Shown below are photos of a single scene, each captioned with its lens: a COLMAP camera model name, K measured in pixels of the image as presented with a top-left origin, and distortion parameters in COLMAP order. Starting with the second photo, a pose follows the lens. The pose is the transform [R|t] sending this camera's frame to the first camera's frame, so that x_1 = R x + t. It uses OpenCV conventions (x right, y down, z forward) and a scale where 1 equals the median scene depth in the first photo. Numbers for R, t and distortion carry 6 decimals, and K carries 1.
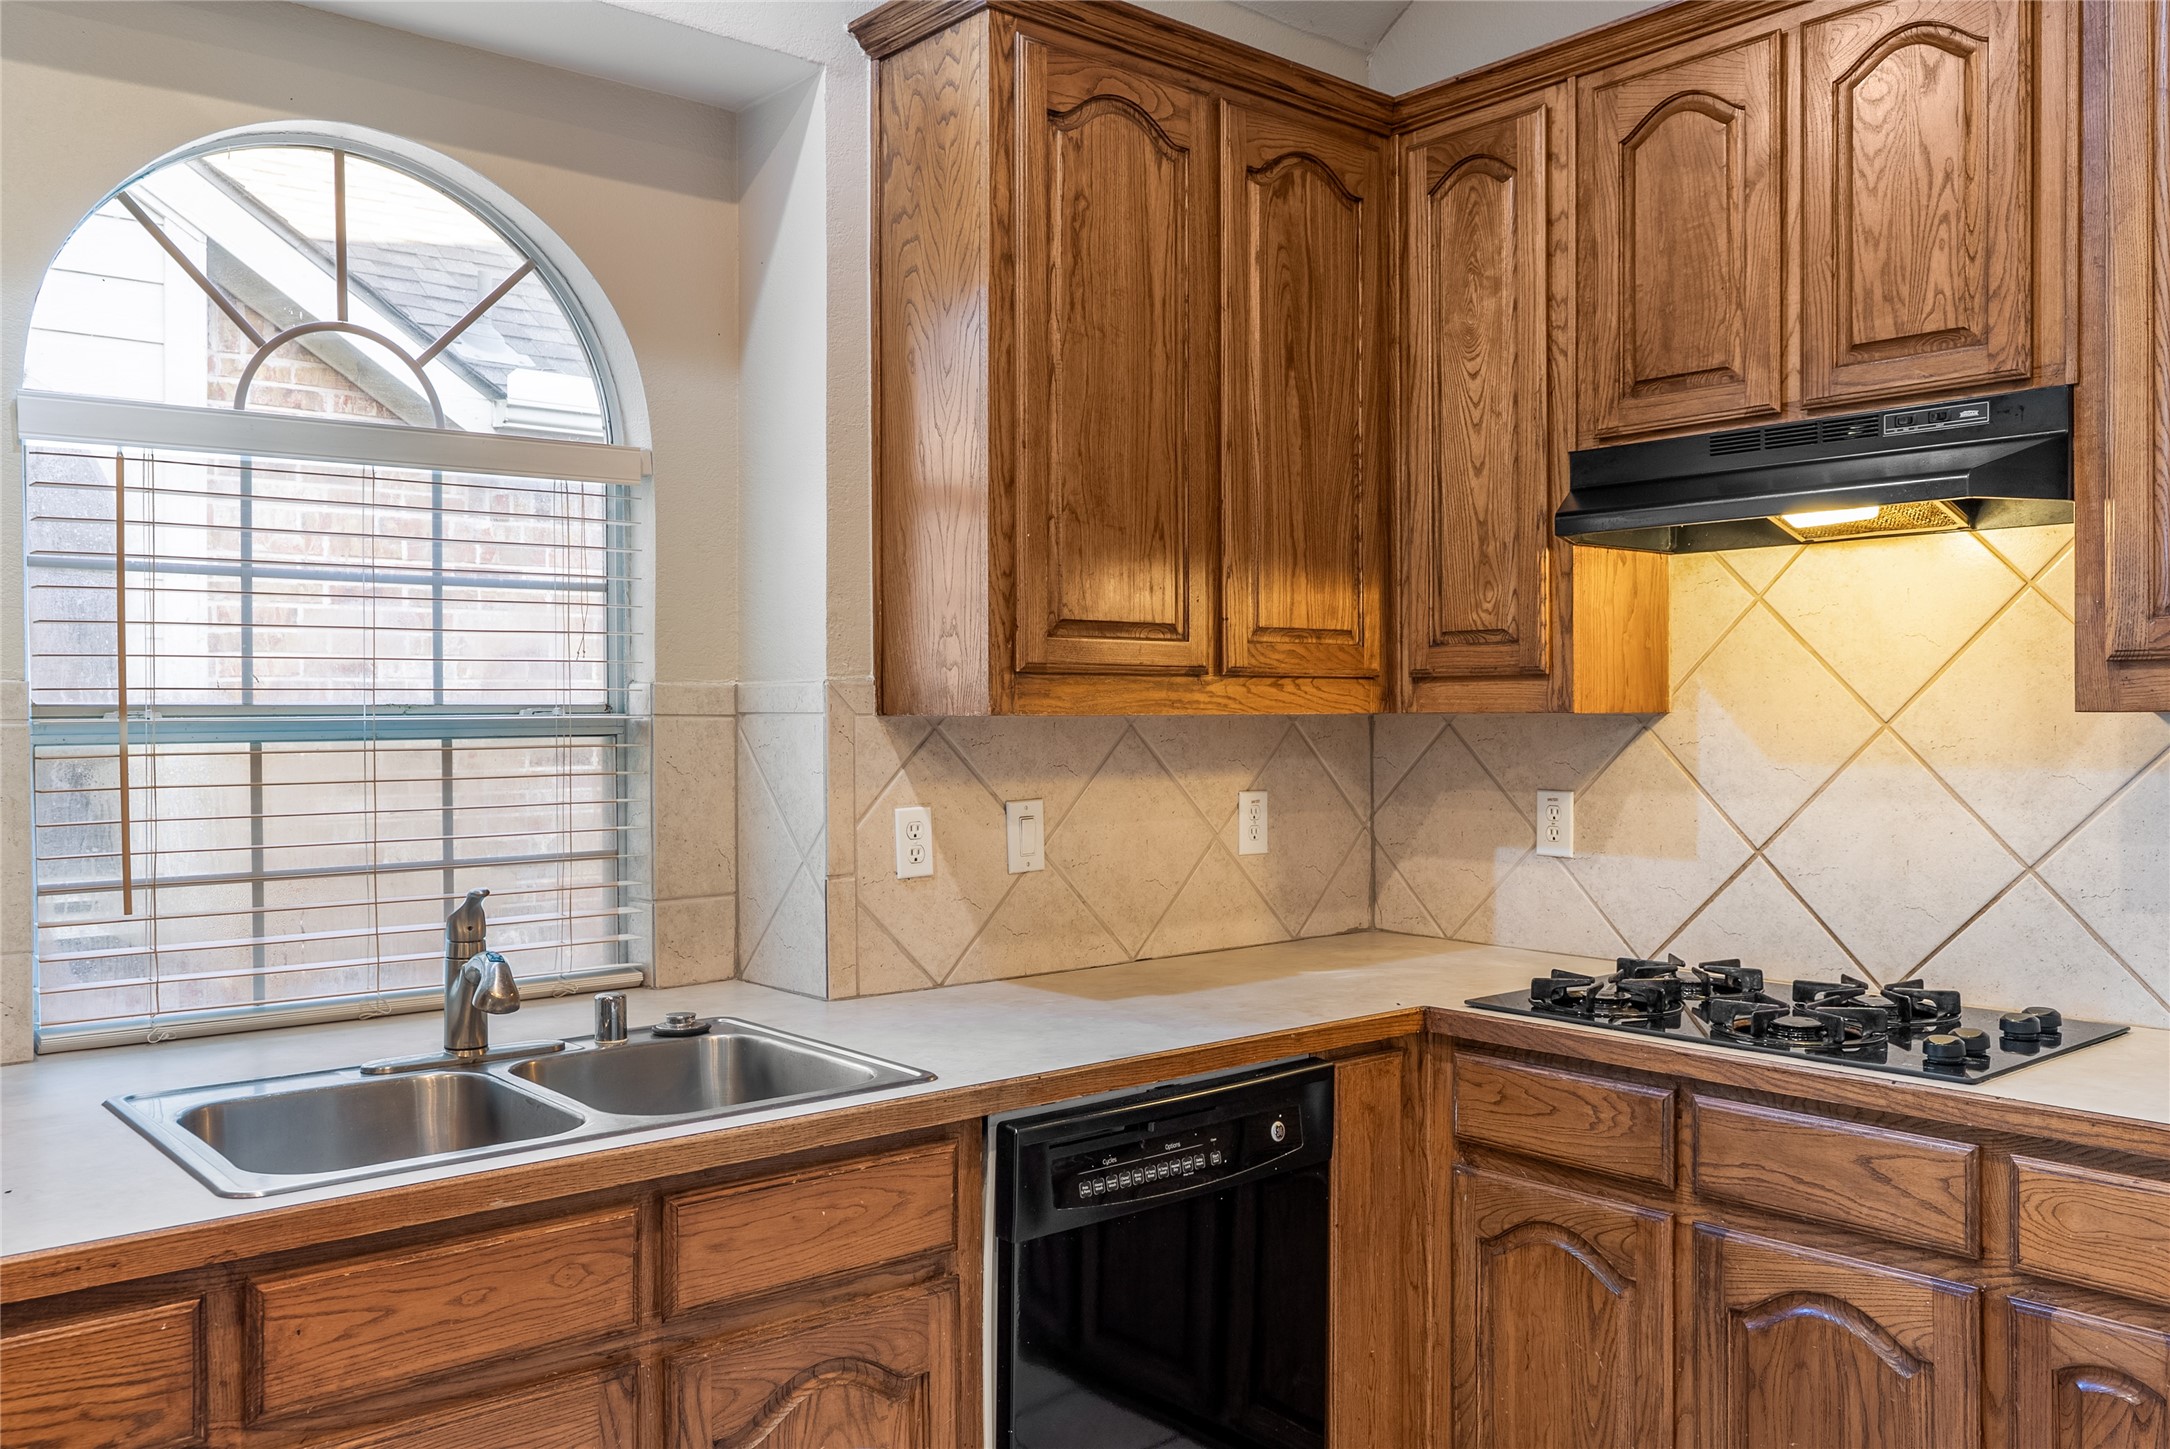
lens RADIAL K [[1717.2, 0, 1085.0], [0, 1717.2, 724.5], [0, 0, 1]] dist [0.001998, 0.000204]
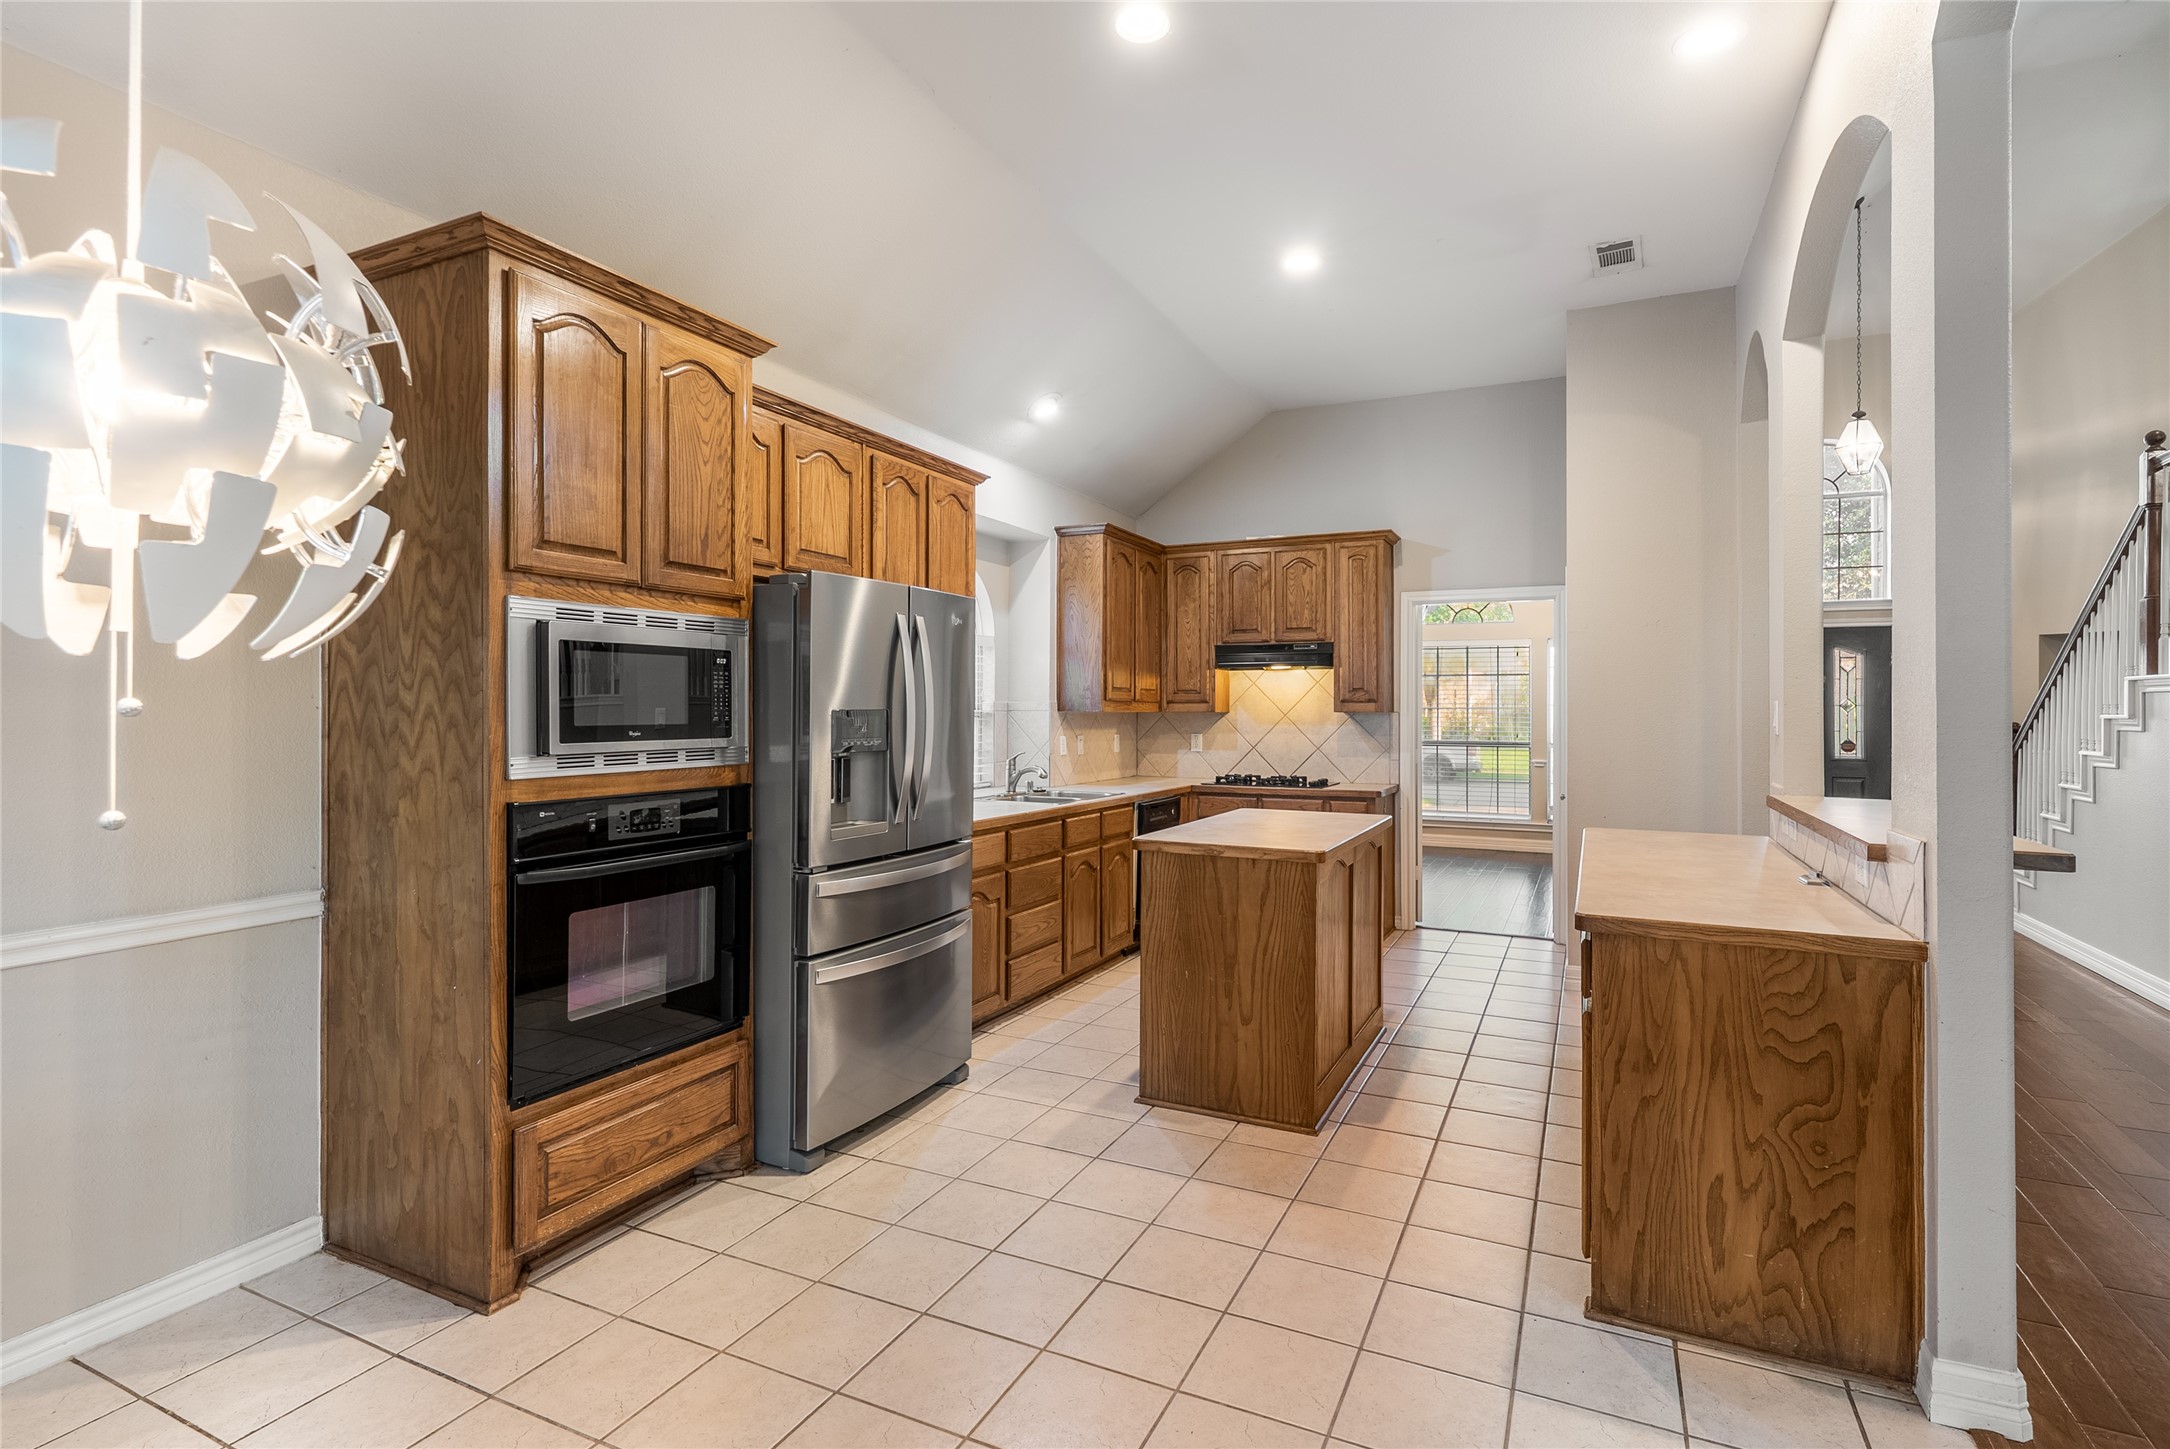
lens RADIAL K [[1051.7, 0, 1083.3], [0, 1051.7, 698.0], [0, 0, 1]] dist [-0.002374, -0.000040]
pose [[0.915003, 0.010681, 0.403305, -0.957119], [-0.001174, 0.999716, -0.023813, 0.018927], [-0.403444, 0.021316, 0.914756, -1.069748]]
